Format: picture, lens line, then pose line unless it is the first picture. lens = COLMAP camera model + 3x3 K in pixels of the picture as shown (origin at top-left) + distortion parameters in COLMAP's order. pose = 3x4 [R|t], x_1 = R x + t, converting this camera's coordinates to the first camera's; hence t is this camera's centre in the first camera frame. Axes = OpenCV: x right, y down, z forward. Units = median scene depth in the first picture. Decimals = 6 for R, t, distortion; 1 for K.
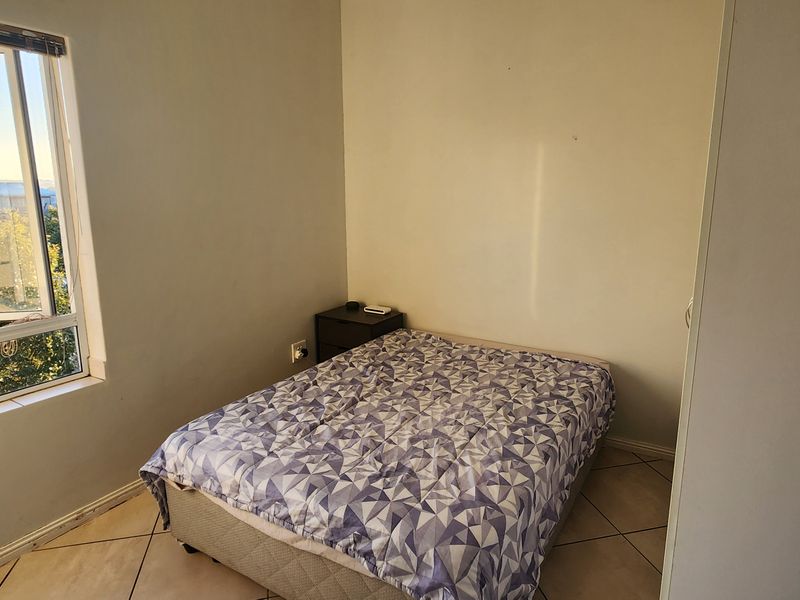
lens RADIAL K [[530.1, 0, 400.3], [0, 530.1, 299.4], [0, 0, 1]] dist [0.006752, -0.007530]
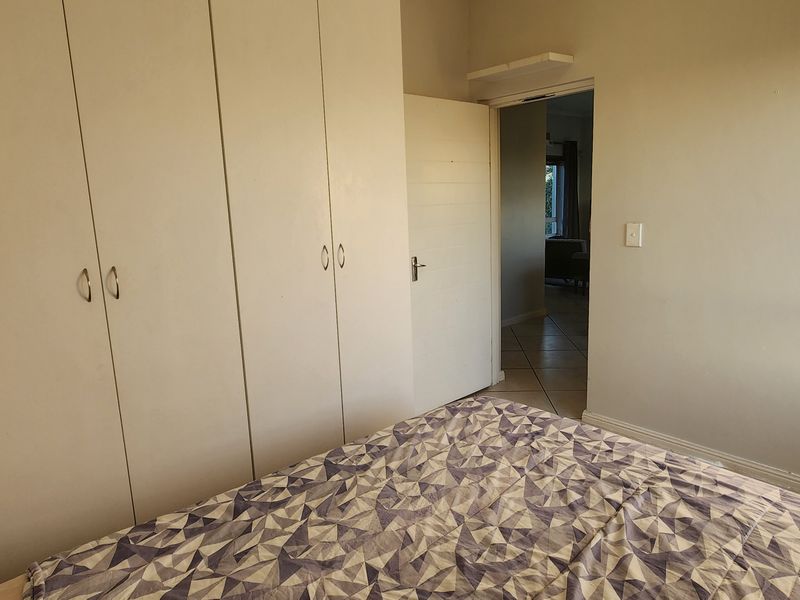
lens RADIAL K [[530.1, 0, 399.6], [0, 530.1, 298.8], [0, 0, 1]] dist [0.006752, -0.007530]
pose [[-0.953615, -0.023238, 0.300131, -0.084350], [0.100457, 0.915296, 0.390054, -0.328890], [-0.283772, 0.402112, -0.870505, 1.694768]]
